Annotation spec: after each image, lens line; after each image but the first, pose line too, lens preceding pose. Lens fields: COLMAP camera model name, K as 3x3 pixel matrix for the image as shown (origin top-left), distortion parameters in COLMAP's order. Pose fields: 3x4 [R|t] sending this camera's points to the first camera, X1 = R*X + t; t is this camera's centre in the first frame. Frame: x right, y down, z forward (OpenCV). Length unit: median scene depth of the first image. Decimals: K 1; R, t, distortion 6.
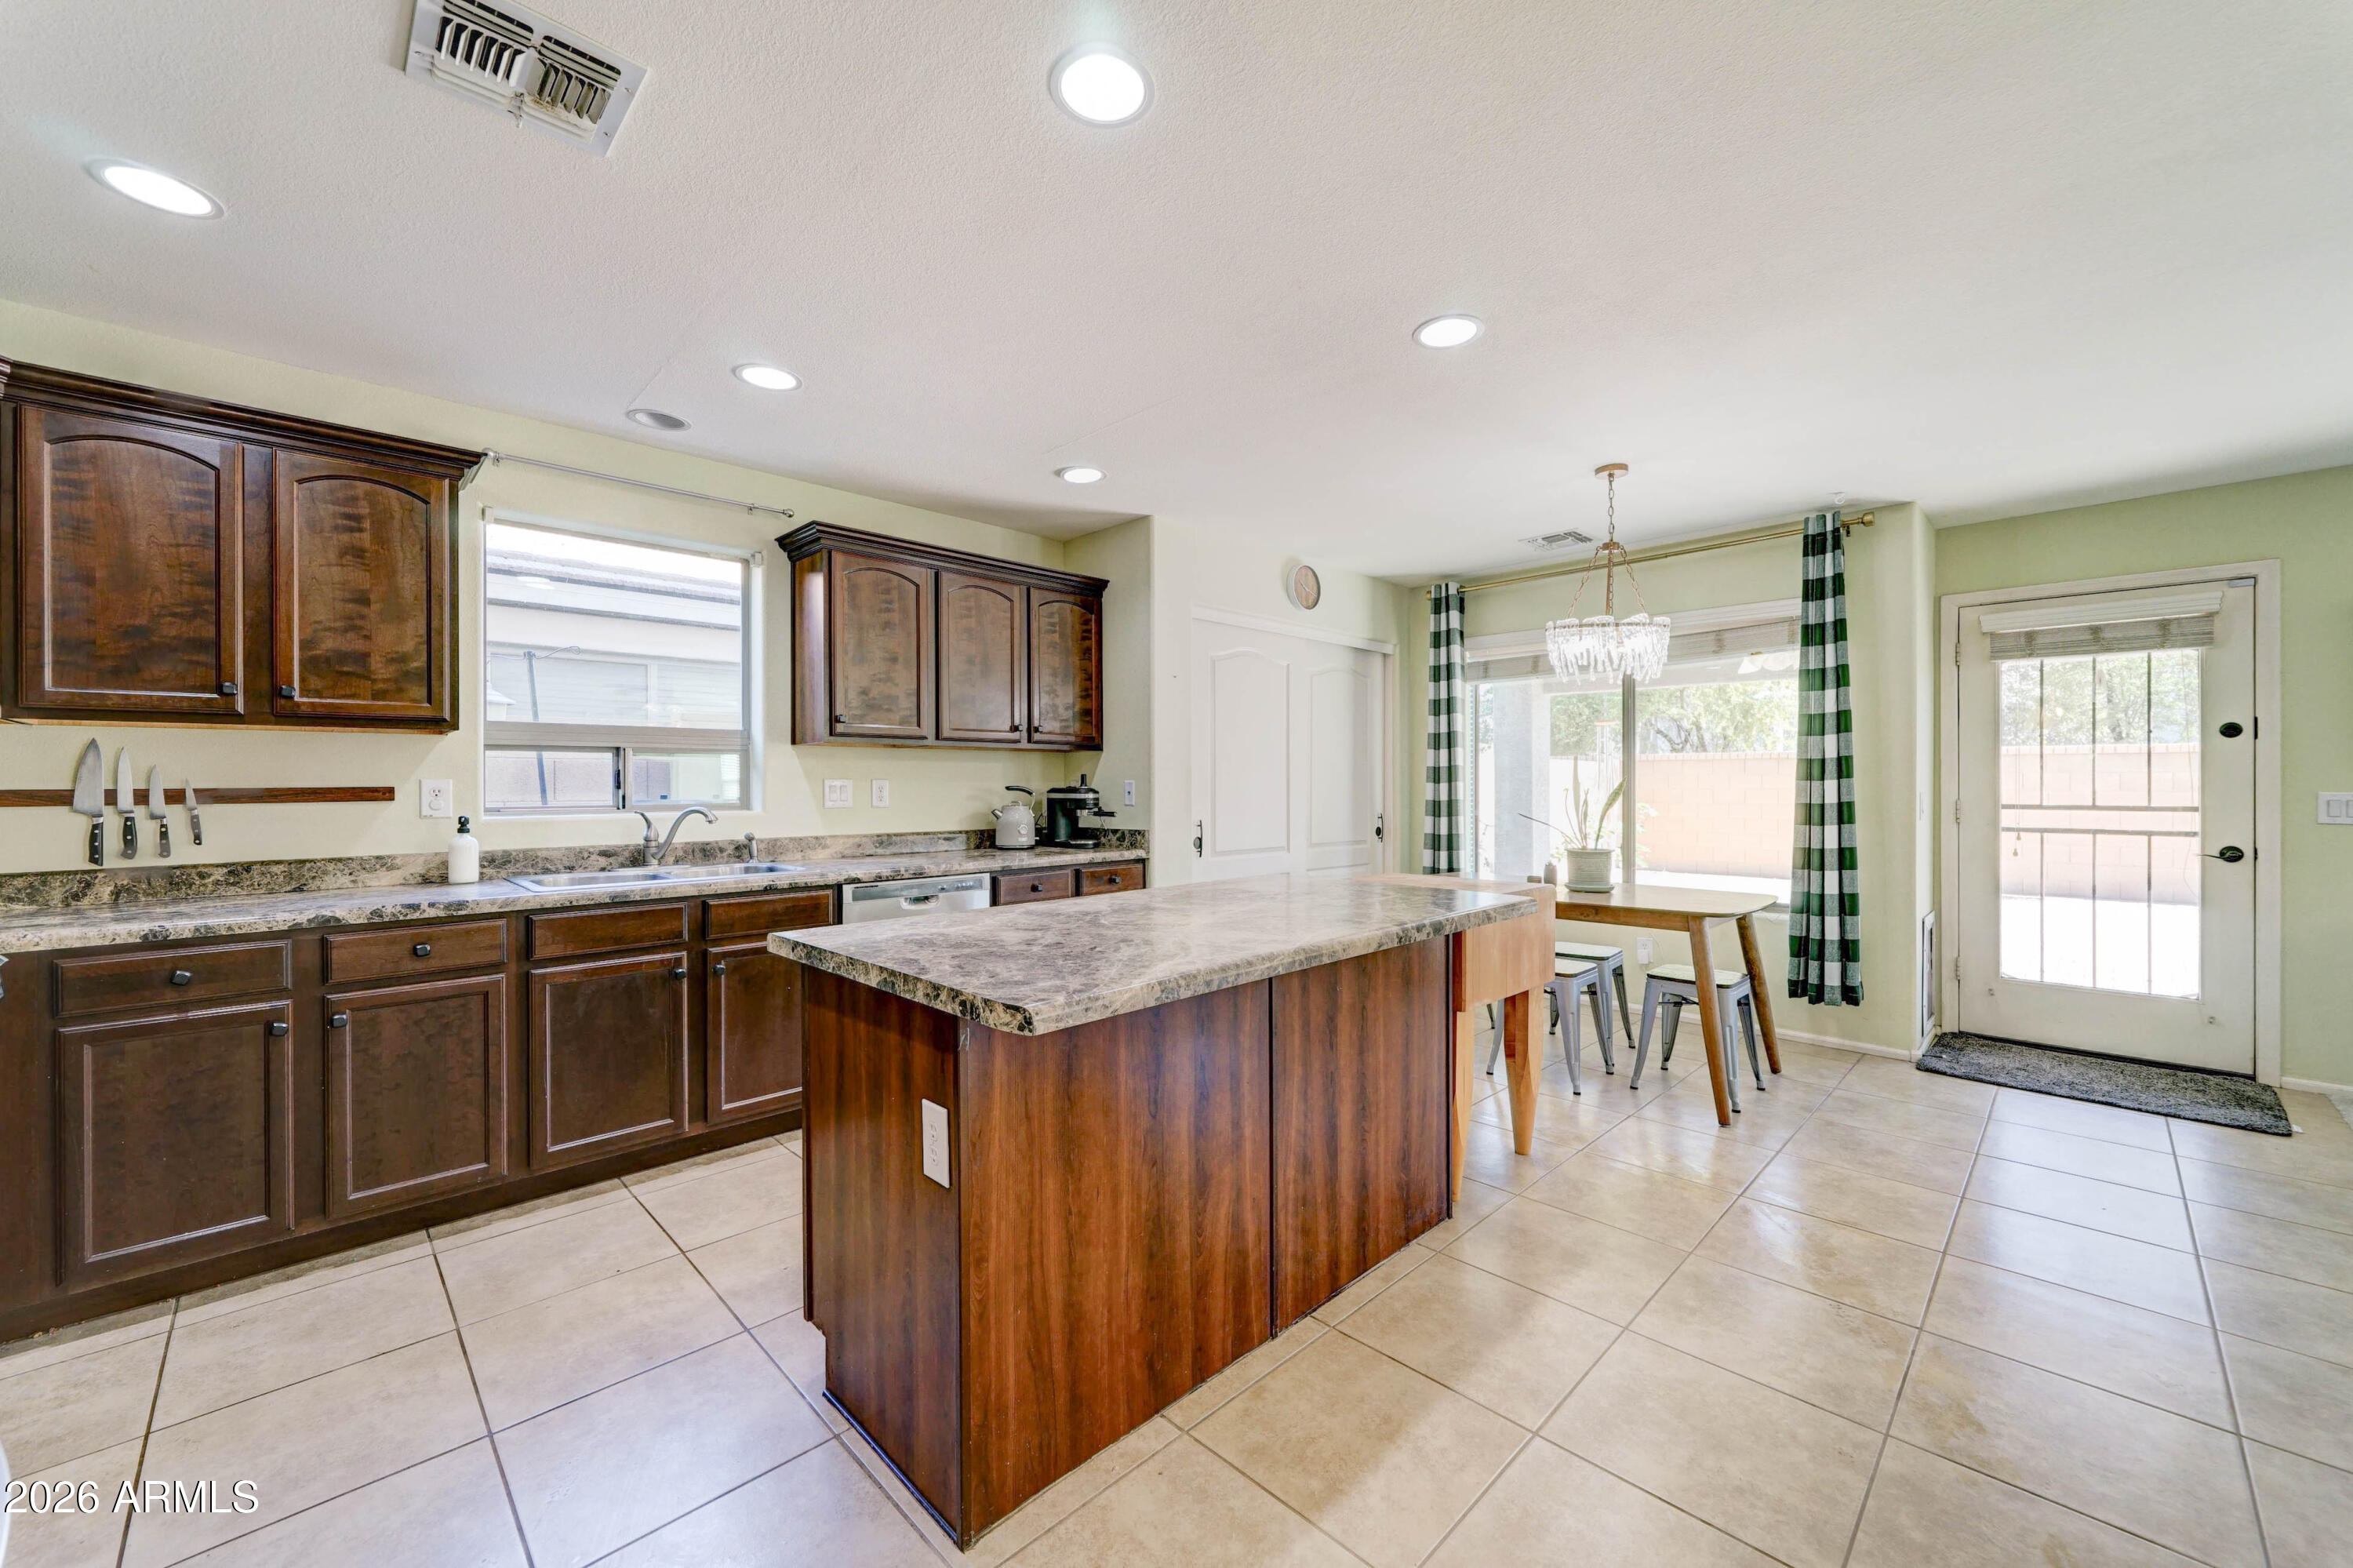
lens RADIAL K [[887.3, 0, 1152.9], [0, 887.3, 783.1], [0, 0, 1]] dist [-0.000581, -0.000277]
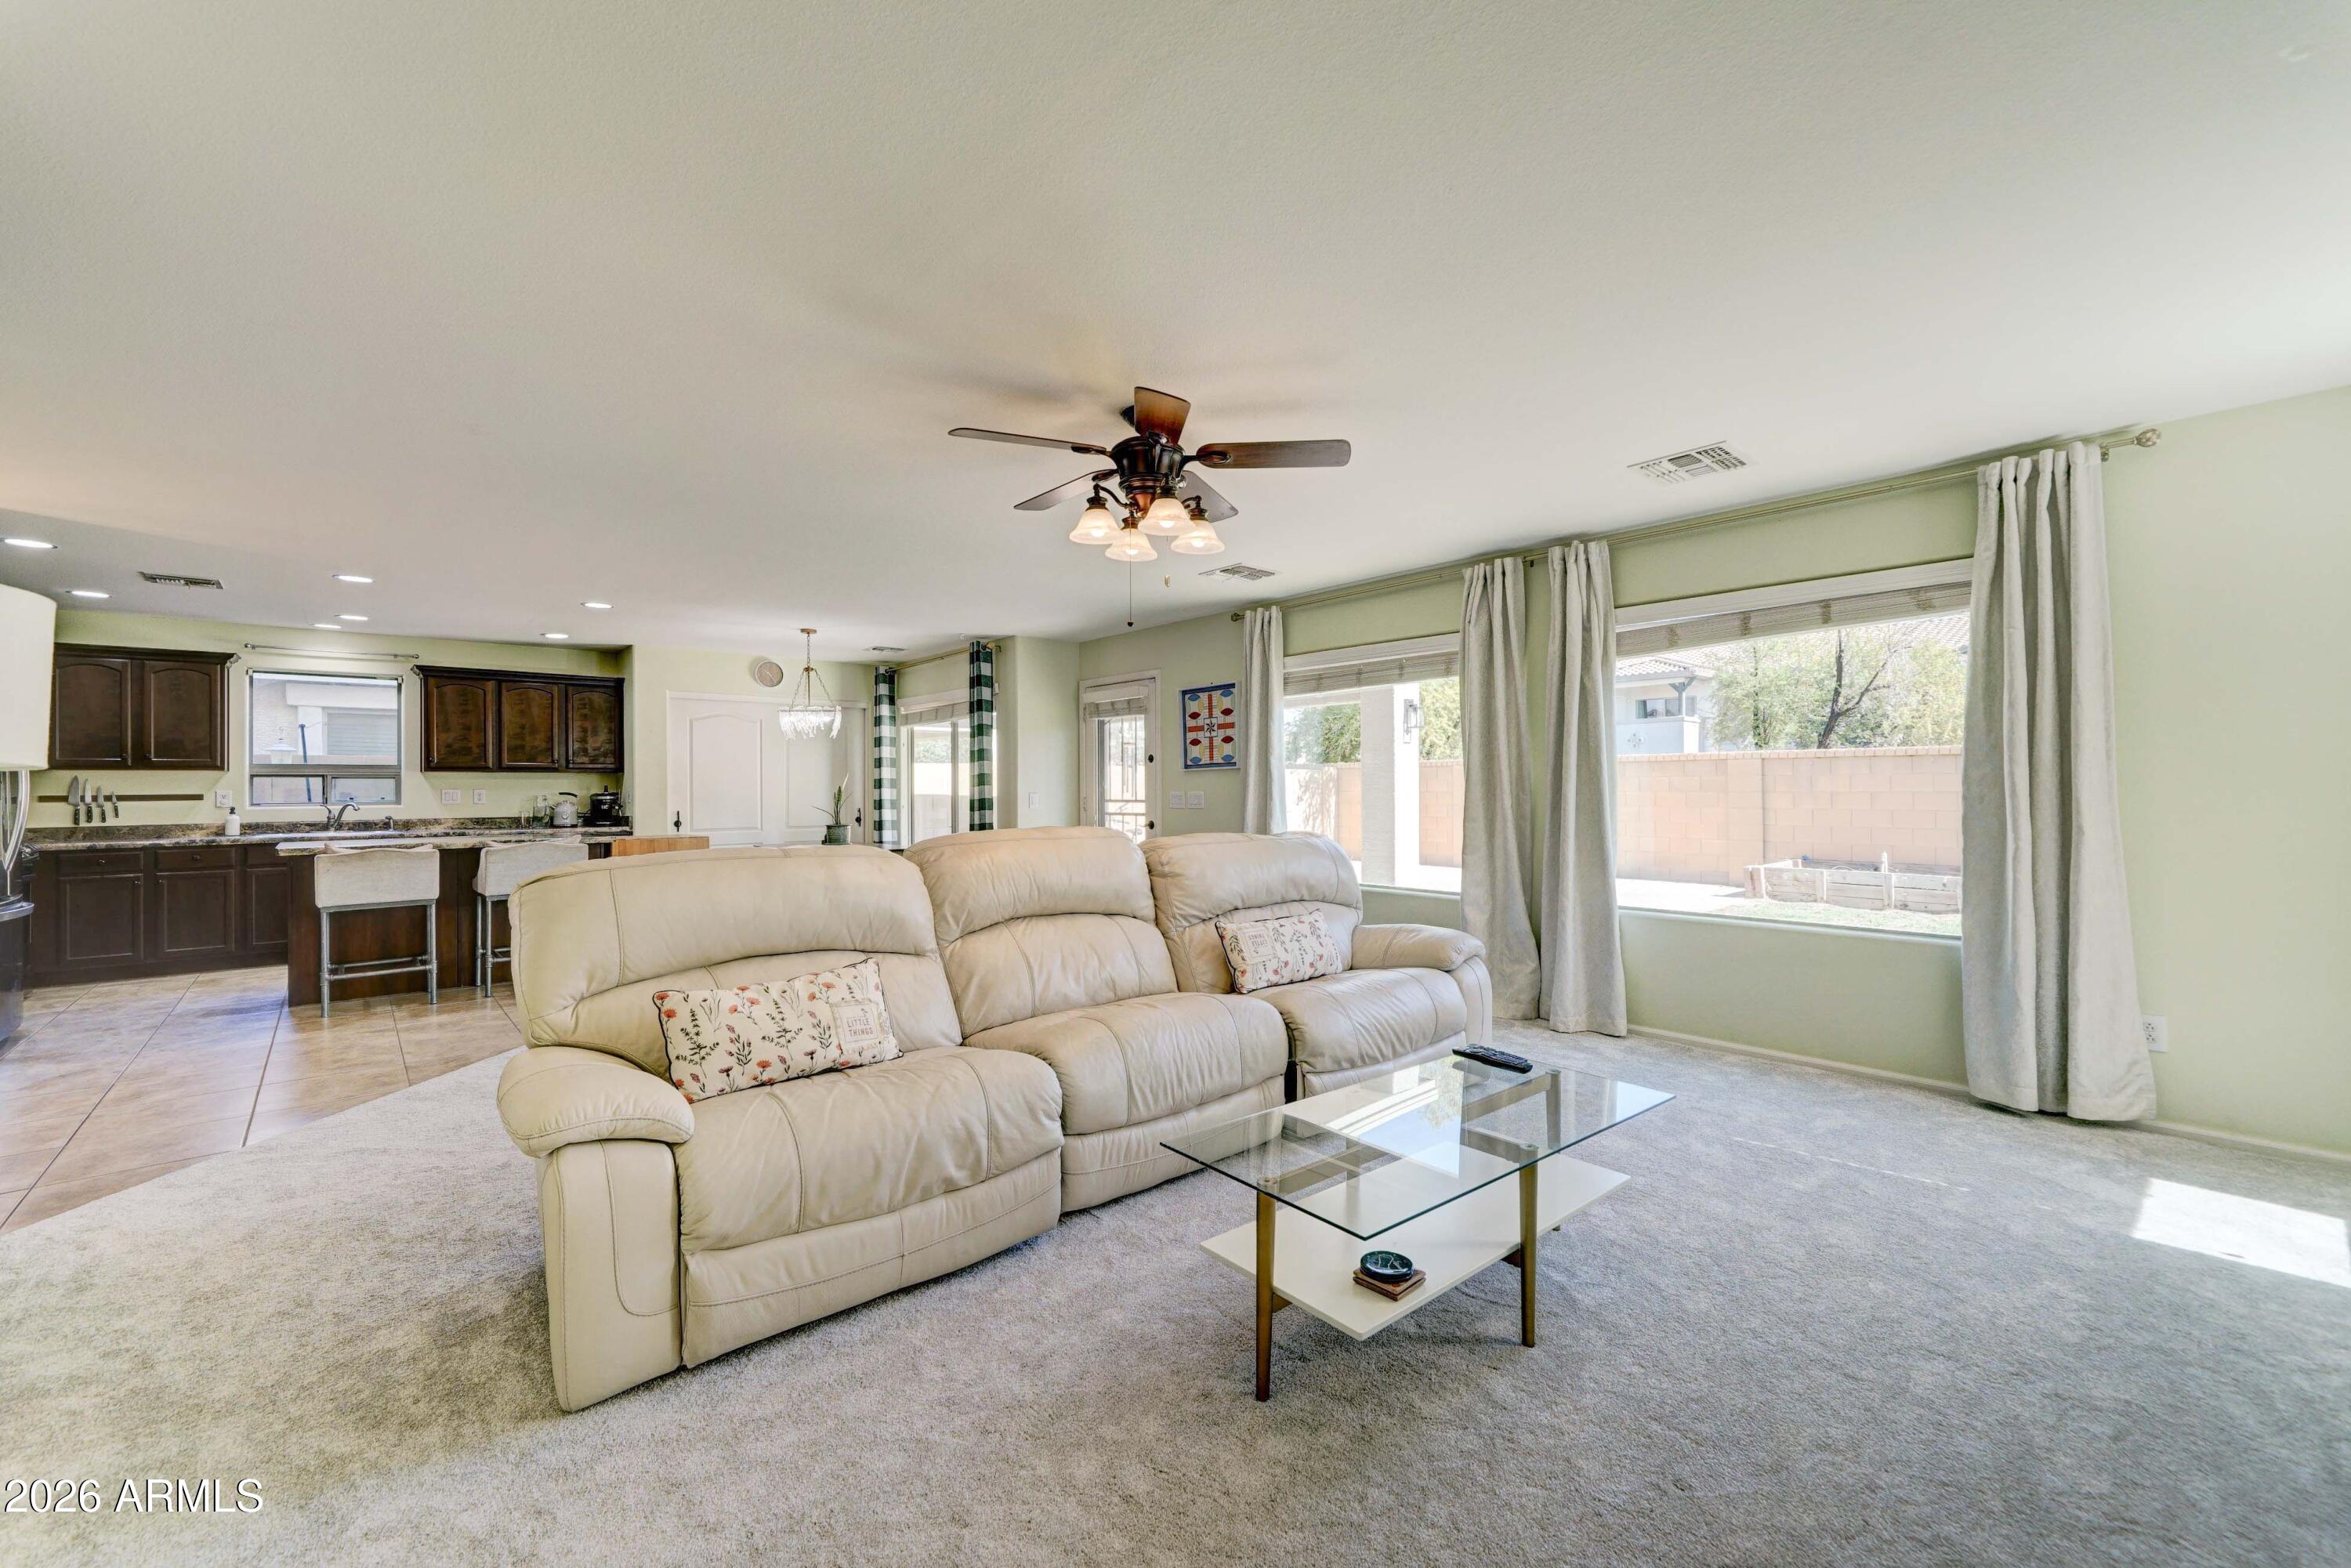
lens RADIAL K [[951.6, 0, 1179.2], [0, 951.6, 782.2], [0, 0, 1]] dist [-0.001945, 0.000402]
pose [[0.998796, -0.007150, -0.048534, 1.399069], [0.006711, 0.999935, -0.009199, 0.010293], [0.048597, 0.008863, 0.998779, -1.045895]]
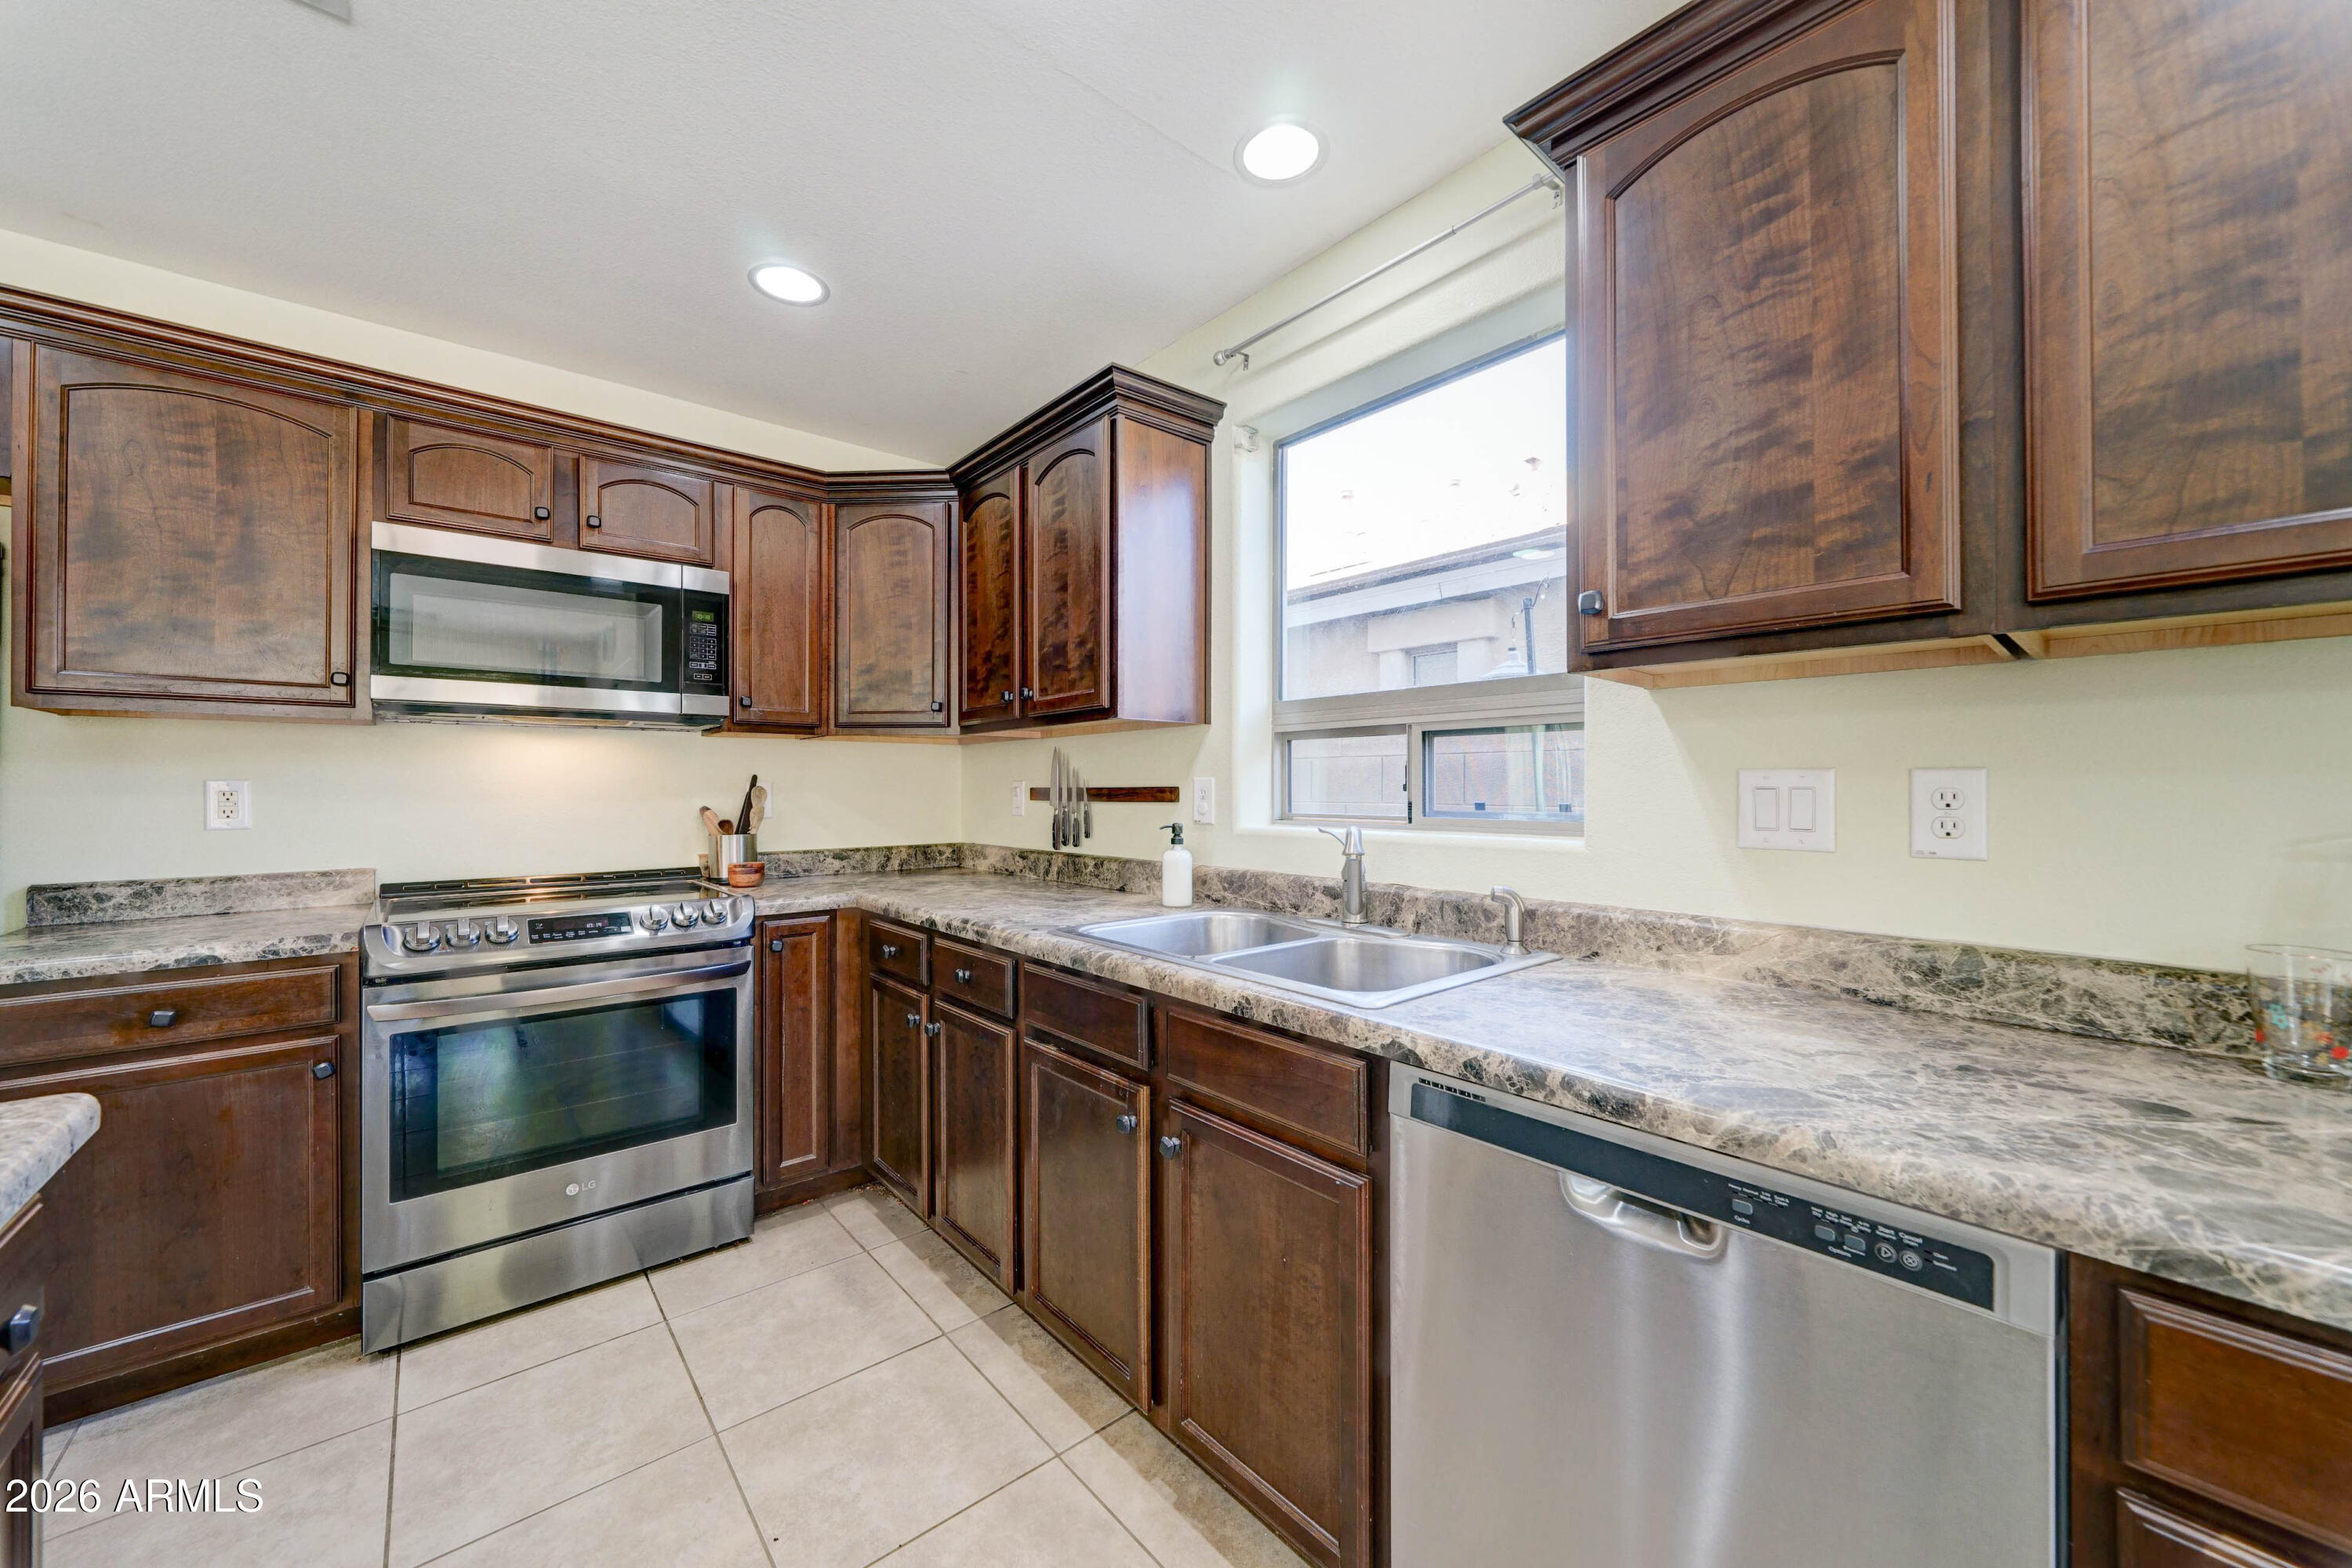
lens RADIAL K [[886.9, 0, 1156.6], [0, 886.9, 780.2], [0, 0, 1]] dist [-0.000581, -0.000277]
pose [[-0.071197, -0.002005, -0.997460, 0.019560], [0.003519, 0.999991, -0.002262, -0.000193], [0.997456, -0.003671, -0.071189, 0.810790]]
